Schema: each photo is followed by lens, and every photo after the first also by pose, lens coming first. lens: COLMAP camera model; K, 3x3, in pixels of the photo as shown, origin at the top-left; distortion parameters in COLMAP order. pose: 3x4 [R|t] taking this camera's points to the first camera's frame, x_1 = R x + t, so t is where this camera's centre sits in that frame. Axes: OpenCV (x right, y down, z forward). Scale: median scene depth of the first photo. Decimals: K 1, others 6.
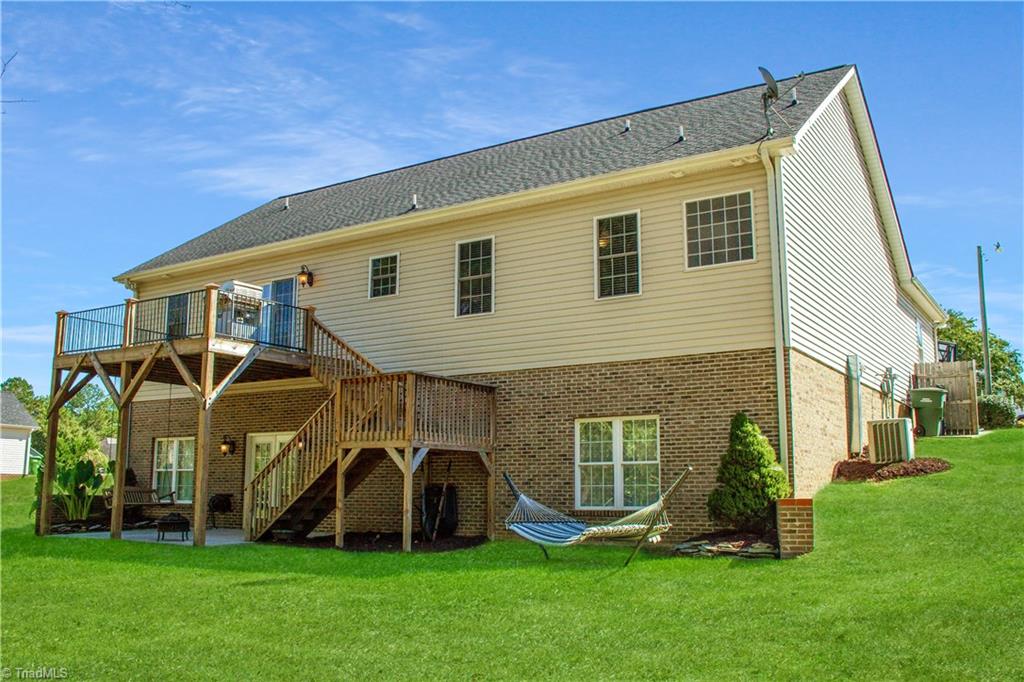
lens RADIAL K [[927.9, 0, 512.0], [0, 927.9, 341.0], [0, 0, 1]] dist [-0.108631, 0.017426]
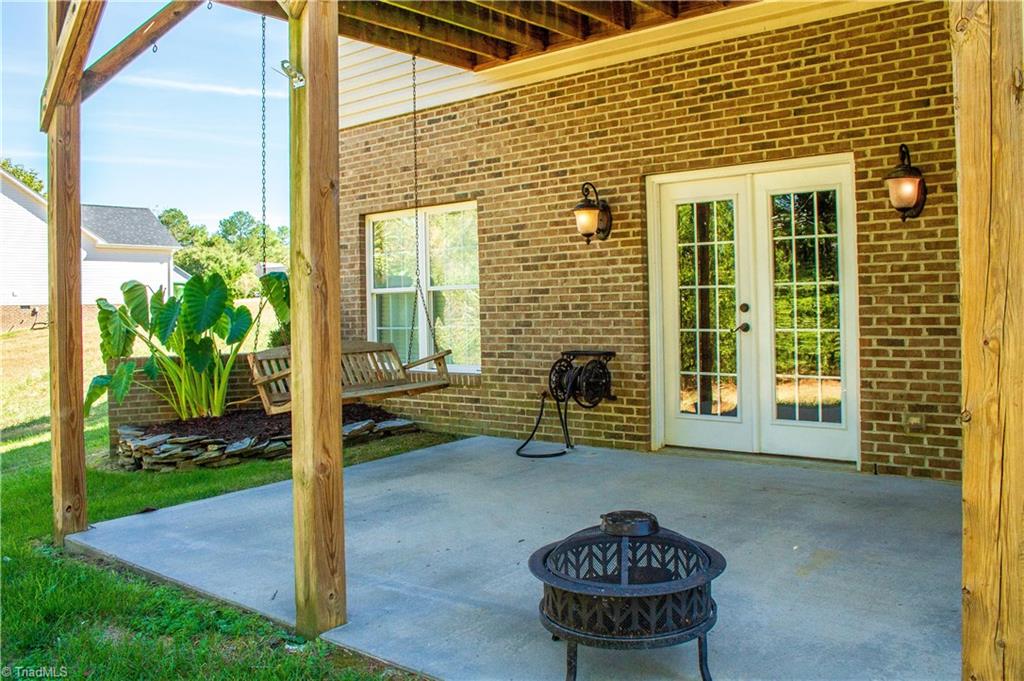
lens RADIAL K [[868.0, 0, 512.3], [0, 868.0, 315.2], [0, 0, 1]] dist [-0.153720, 0.001213]
pose [[0.990776, -0.021957, -0.133719, -0.373780], [0.045090, 0.983974, 0.172519, 0.118411], [0.127788, -0.176958, 0.975887, 0.842877]]
